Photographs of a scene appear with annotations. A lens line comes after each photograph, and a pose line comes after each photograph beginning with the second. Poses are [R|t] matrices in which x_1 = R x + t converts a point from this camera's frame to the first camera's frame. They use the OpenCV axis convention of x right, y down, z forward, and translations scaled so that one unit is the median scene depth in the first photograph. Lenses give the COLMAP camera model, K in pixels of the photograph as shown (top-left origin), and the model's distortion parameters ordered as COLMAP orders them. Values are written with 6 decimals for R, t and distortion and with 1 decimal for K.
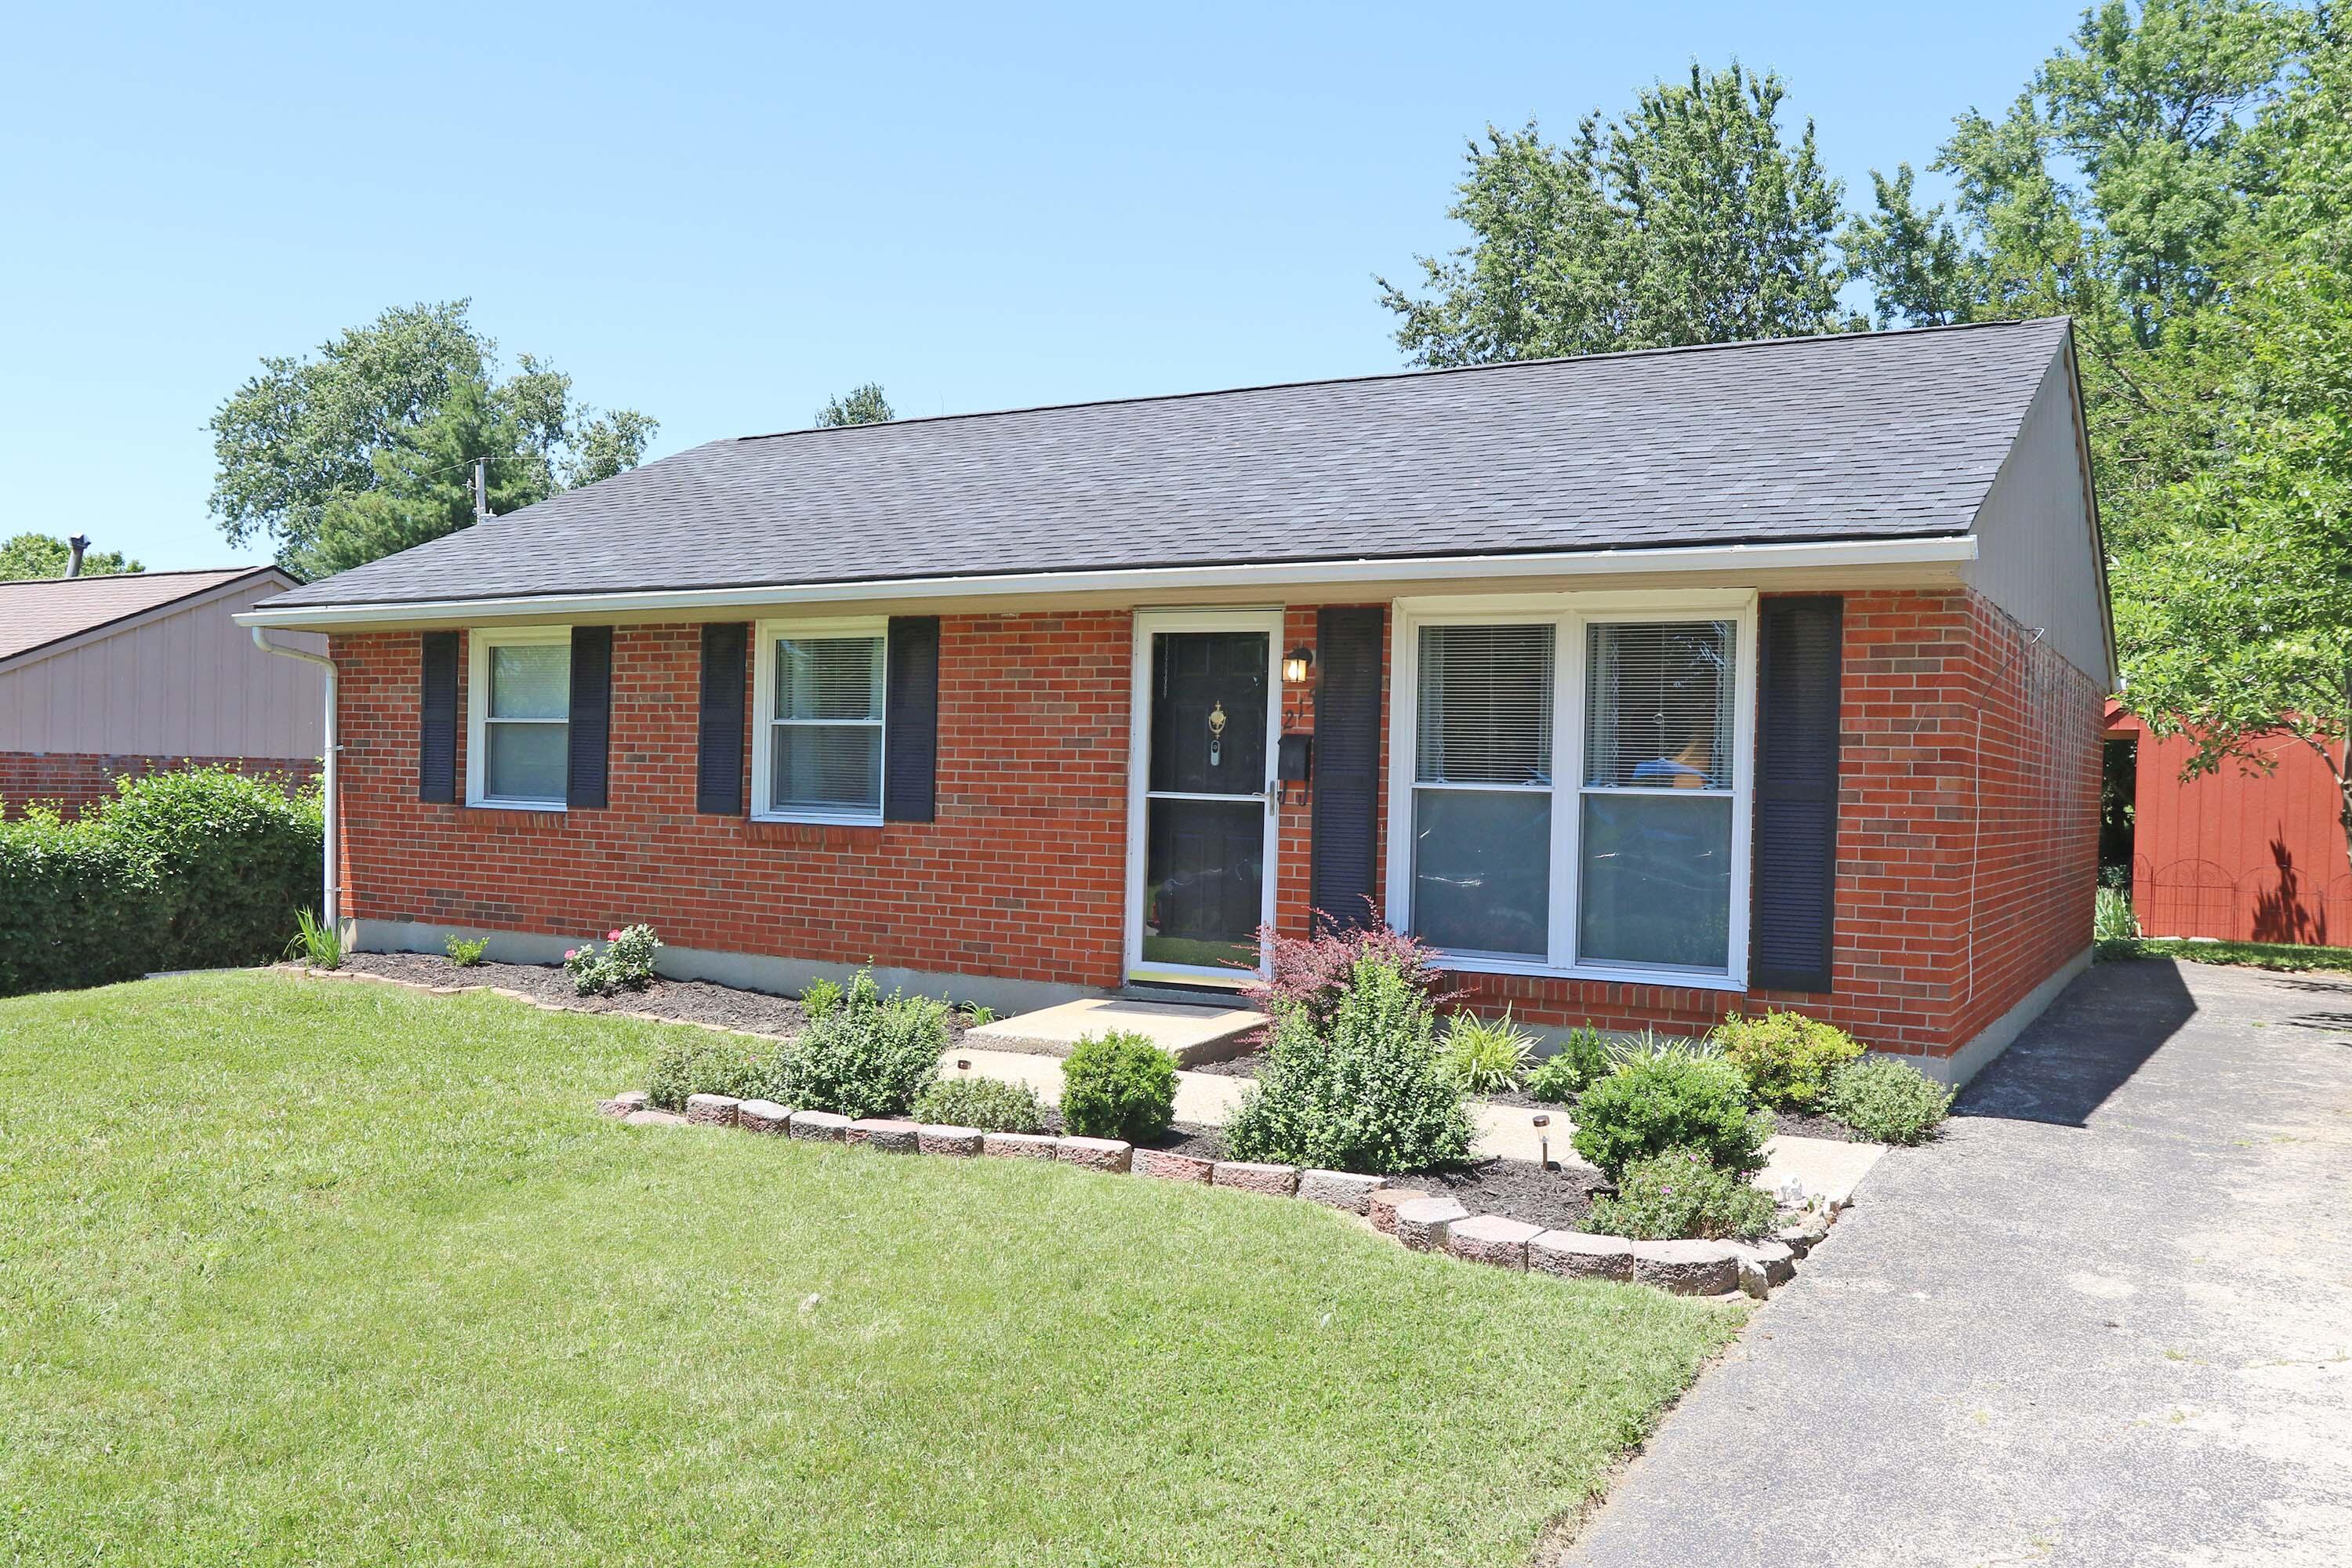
lens RADIAL K [[1869.6, 0, 1176.0], [0, 1869.6, 784.0], [0, 0, 1]] dist [-0.033812, 0.002023]
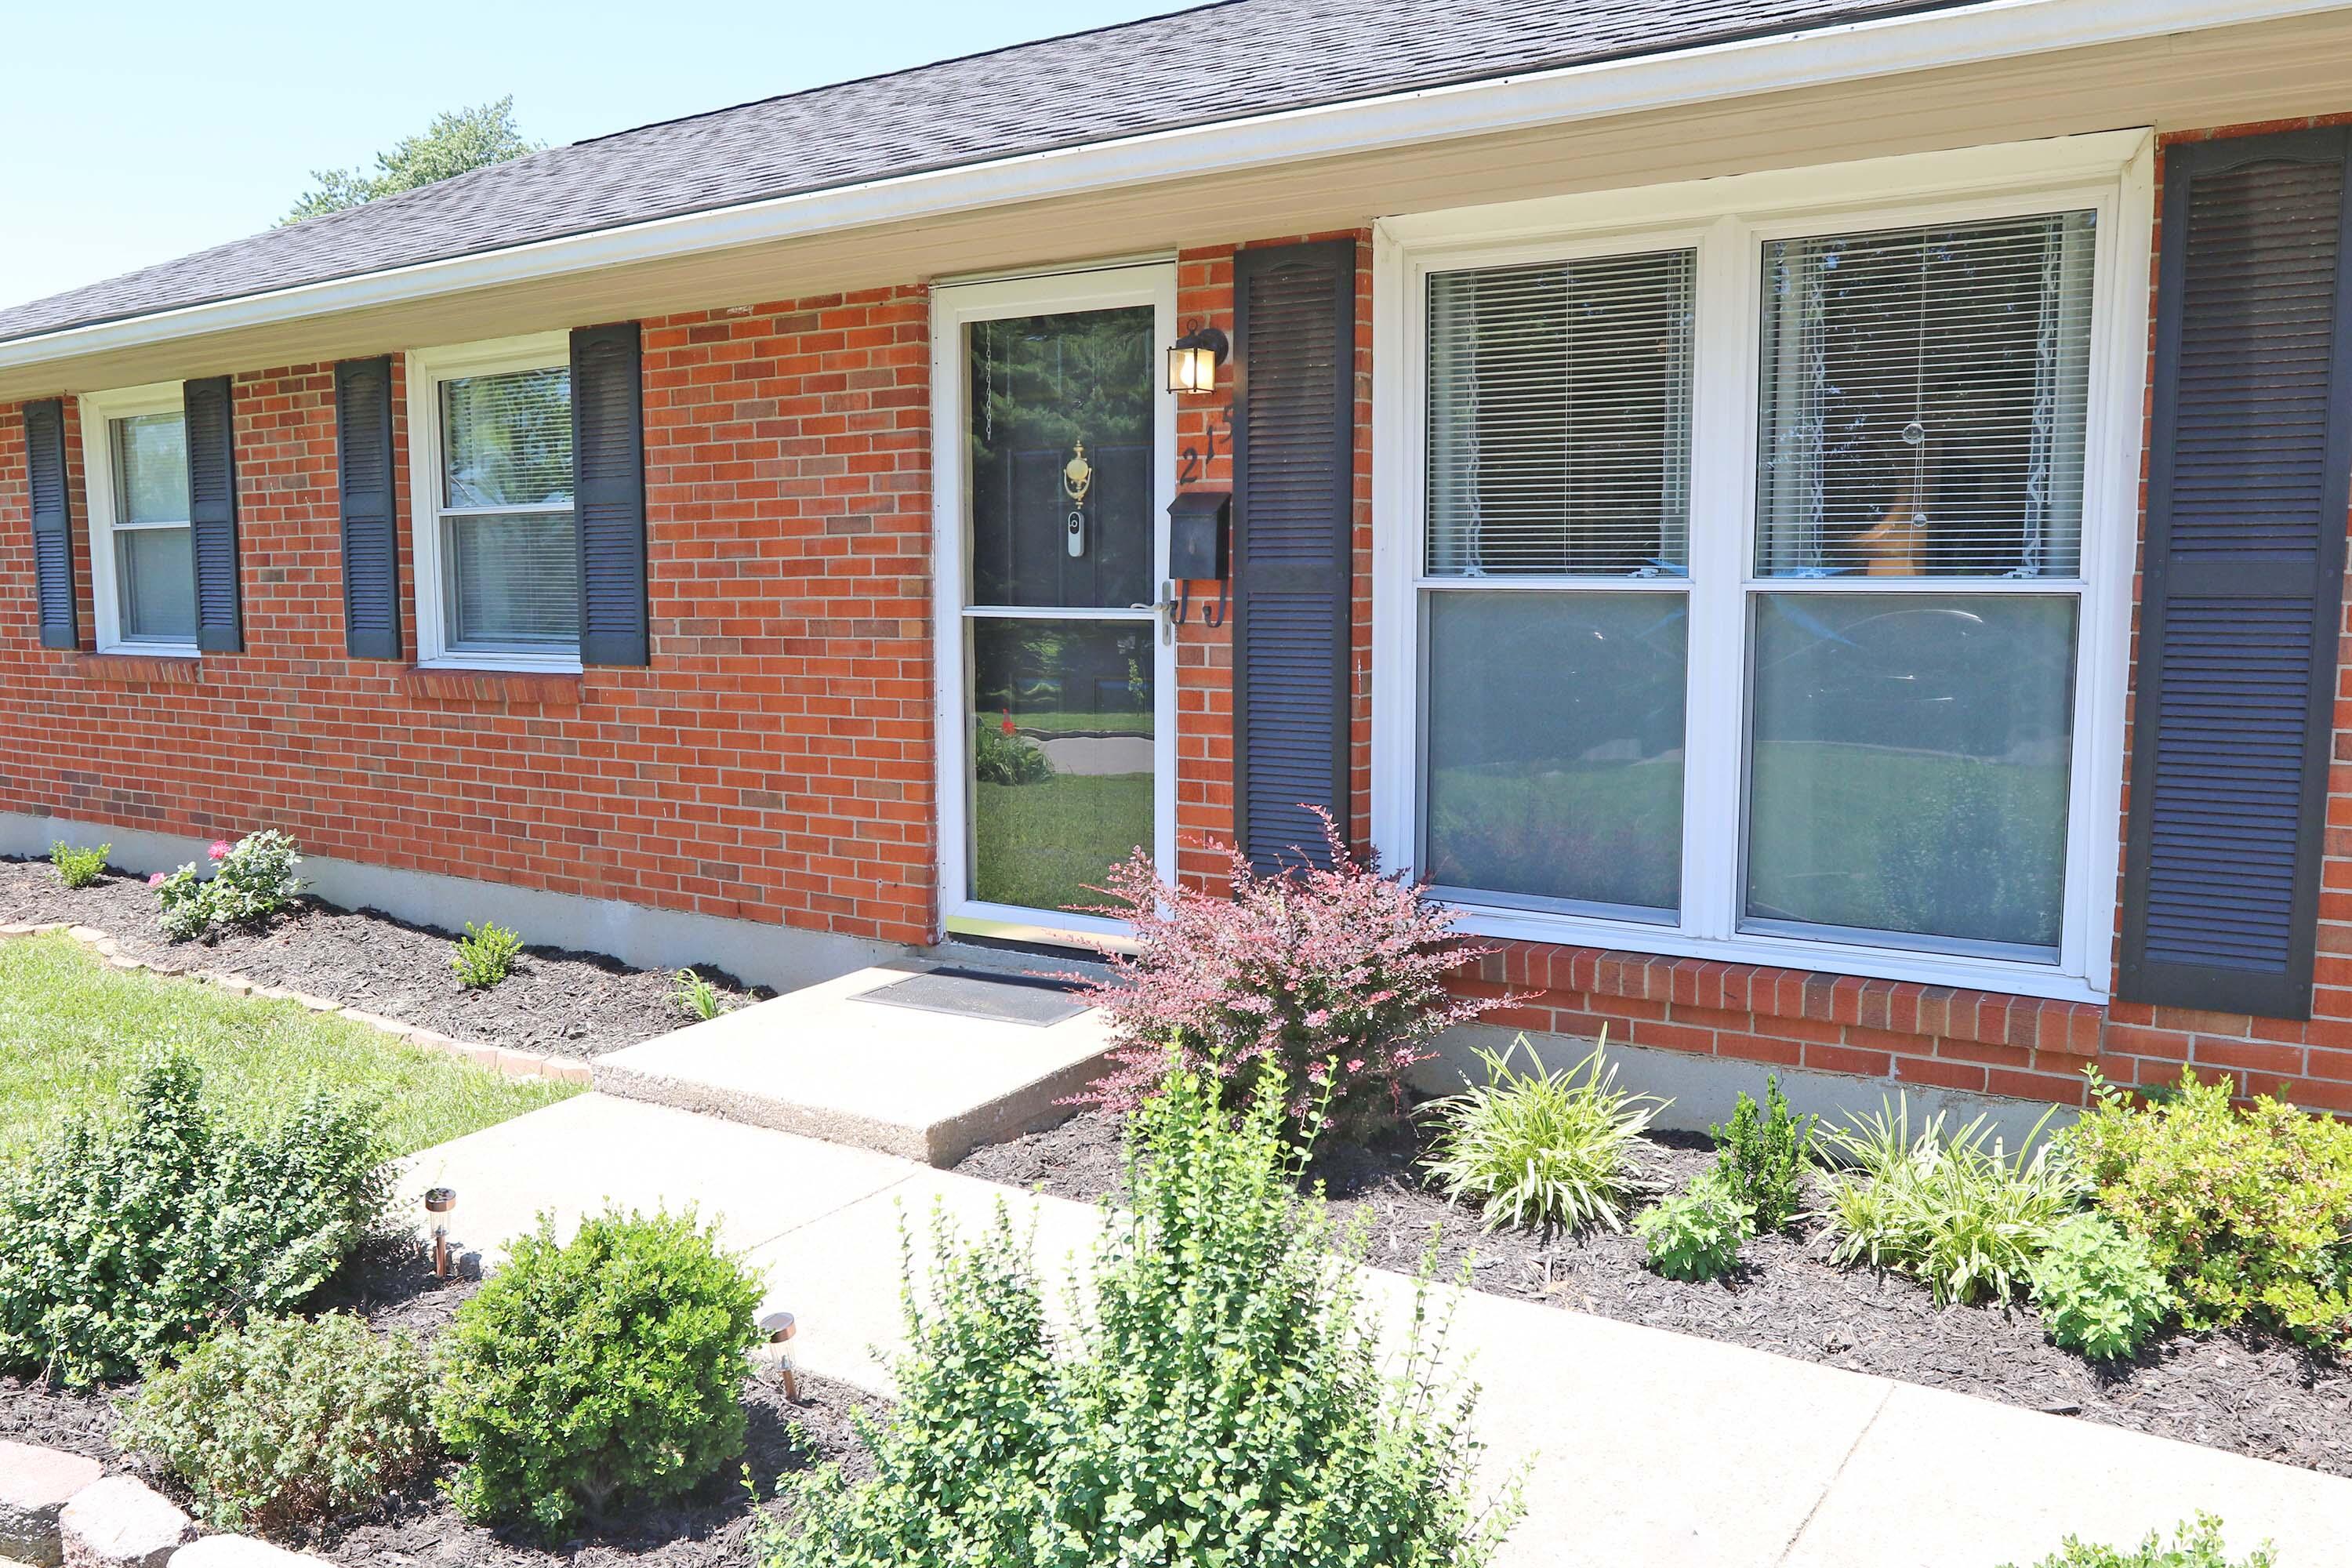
lens RADIAL K [[1781.9, 0, 1180.4], [0, 1781.9, 796.6], [0, 0, 1]] dist [-0.054477, 0.054987]
pose [[0.997509, -0.019992, -0.067647, 0.082442], [0.027752, 0.992885, 0.115799, 0.000597], [0.064851, -0.117388, 0.990966, 0.439386]]
